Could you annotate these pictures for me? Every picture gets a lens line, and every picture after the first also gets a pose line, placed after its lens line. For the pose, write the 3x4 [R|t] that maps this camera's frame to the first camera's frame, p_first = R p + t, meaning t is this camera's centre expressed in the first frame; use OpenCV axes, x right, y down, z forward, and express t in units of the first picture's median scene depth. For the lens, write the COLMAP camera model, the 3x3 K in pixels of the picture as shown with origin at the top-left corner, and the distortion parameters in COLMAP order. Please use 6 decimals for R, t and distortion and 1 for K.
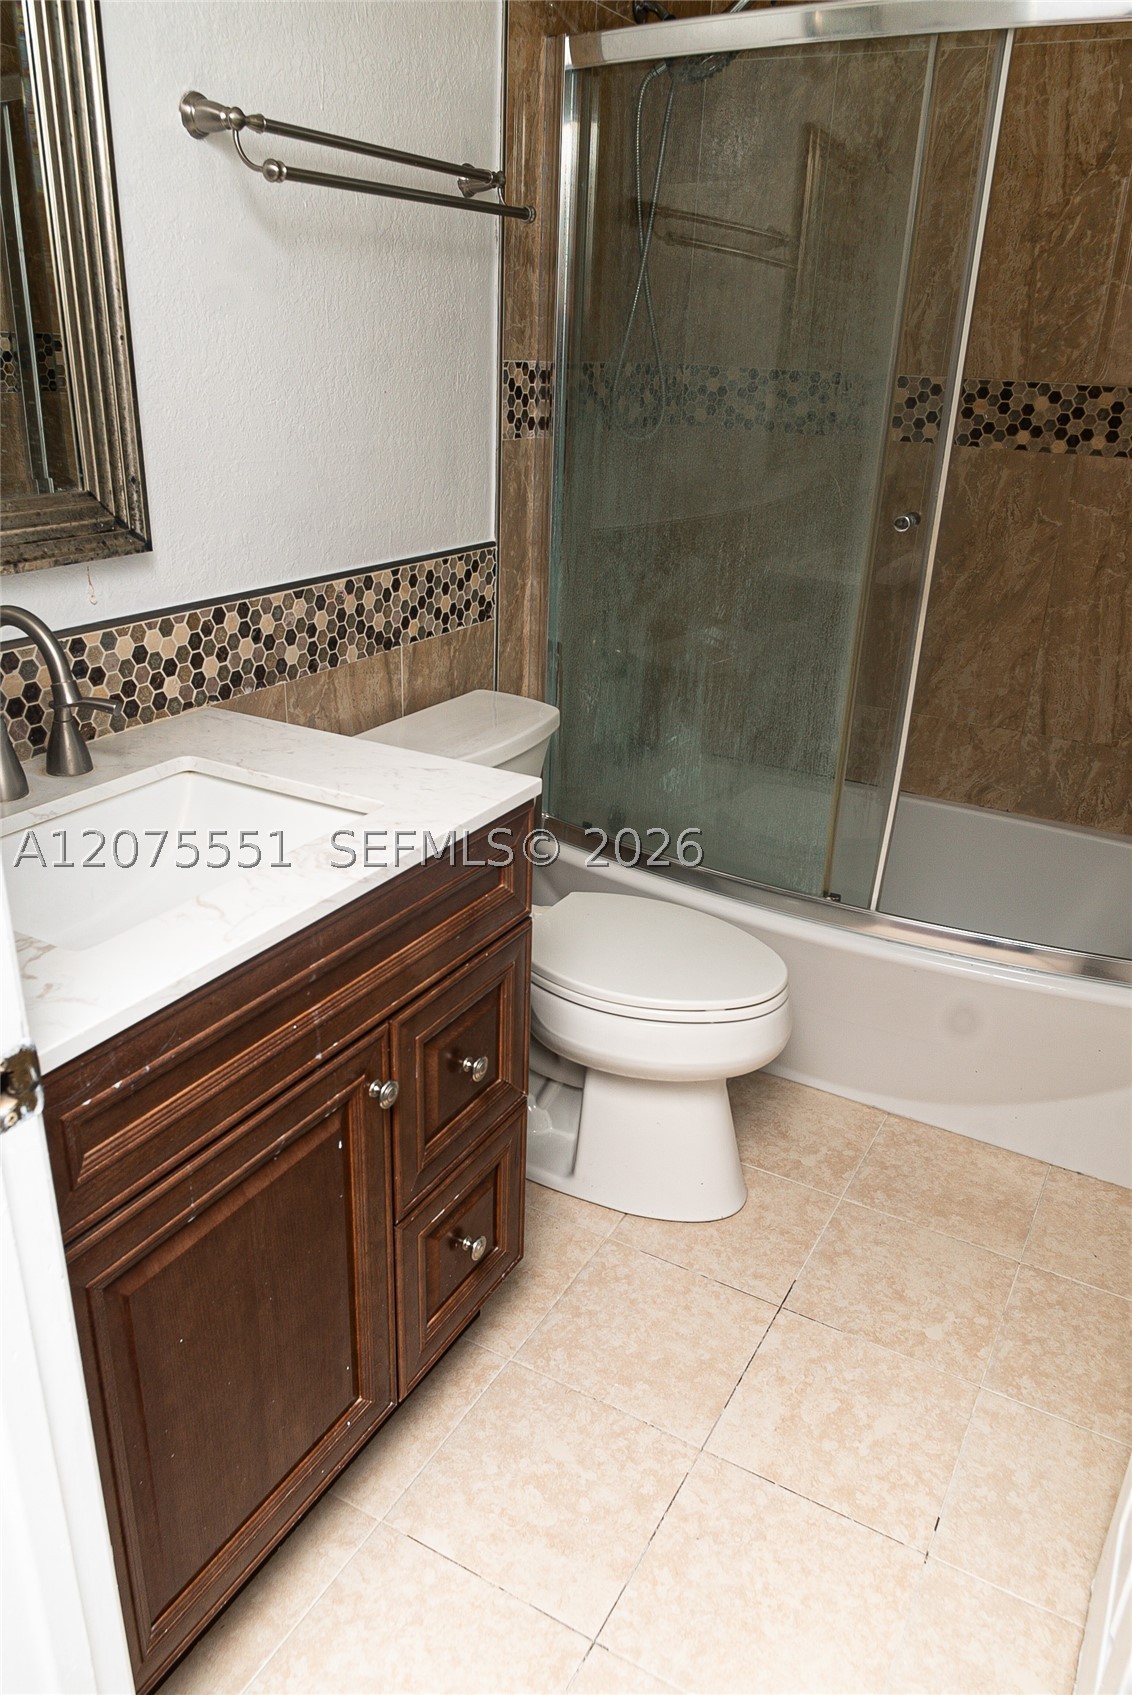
lens RADIAL K [[1207.8, 0, 572.6], [0, 1207.8, 856.4], [0, 0, 1]] dist [0.013554, -0.024097]
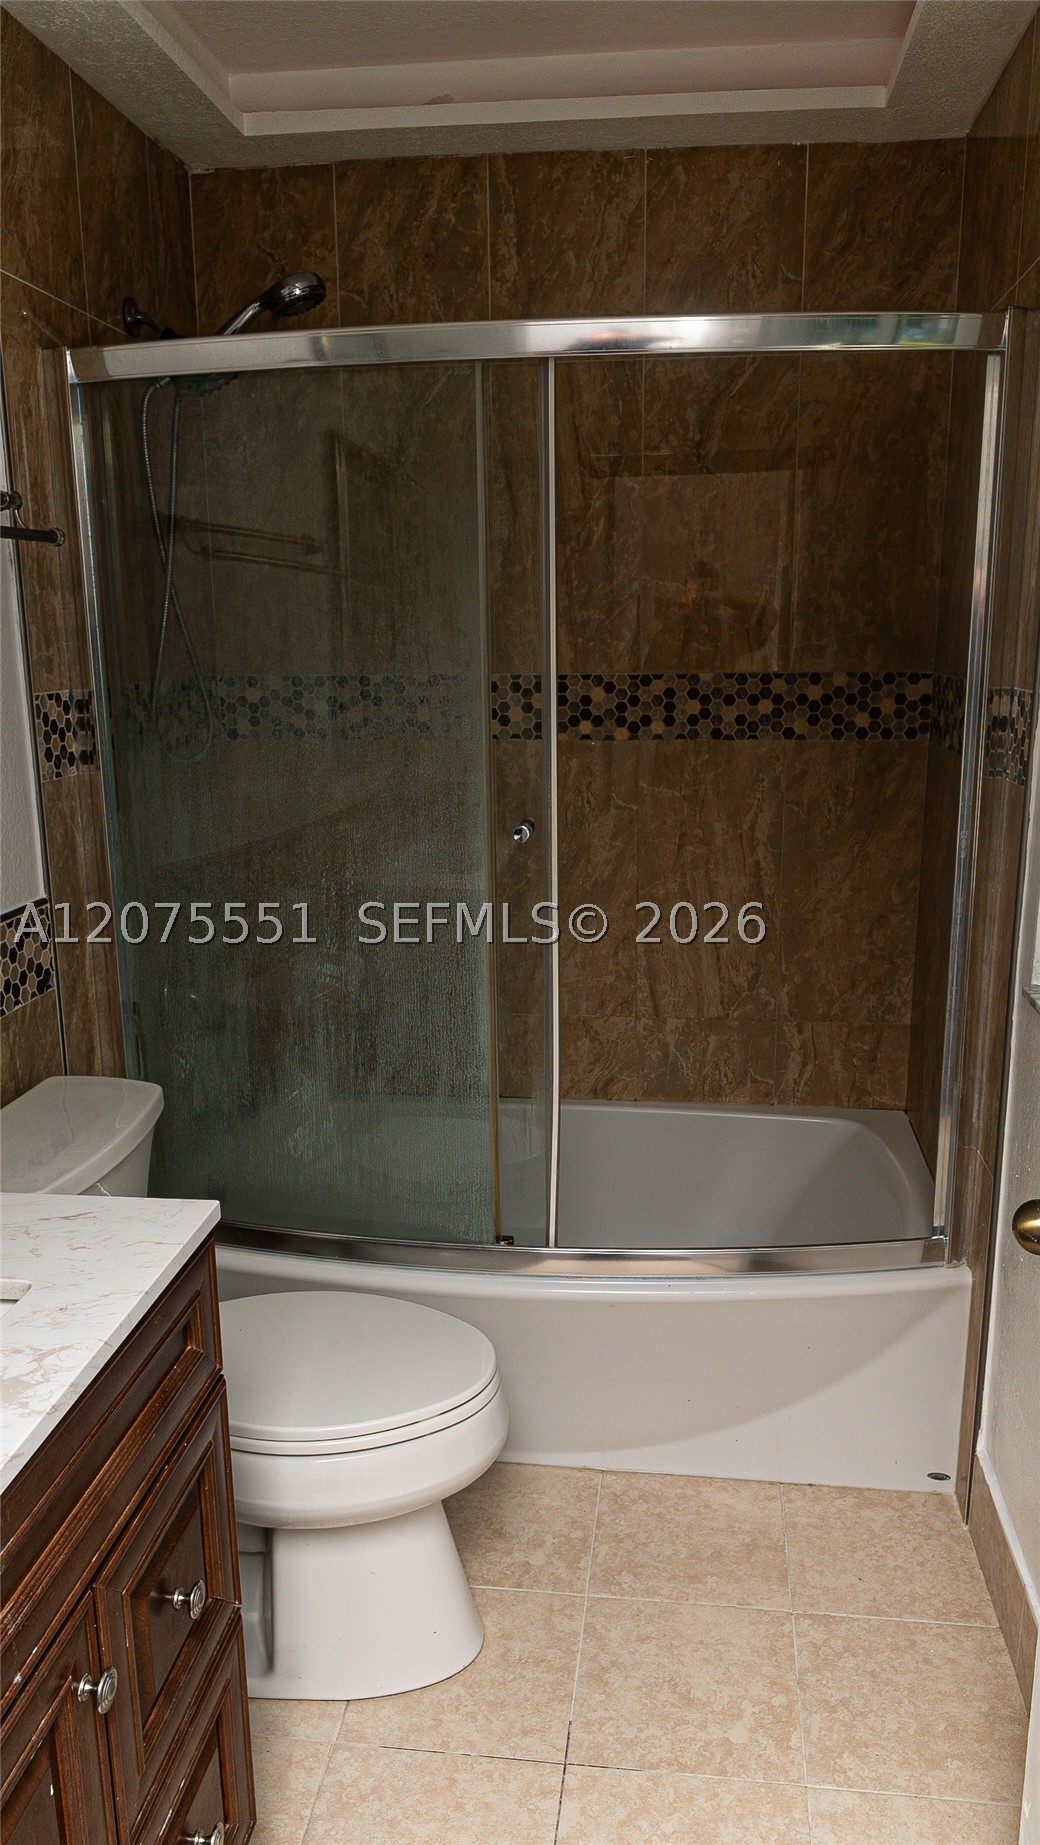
lens RADIAL K [[1318.1, 0, 525.1], [0, 1318.1, 926.9], [0, 0, 1]] dist [0.011200, -0.018372]
pose [[0.926923, -0.130648, 0.351773, -0.081780], [0.188650, 0.972600, -0.135872, -0.056239], [-0.324383, 0.192305, 0.926172, 0.055530]]
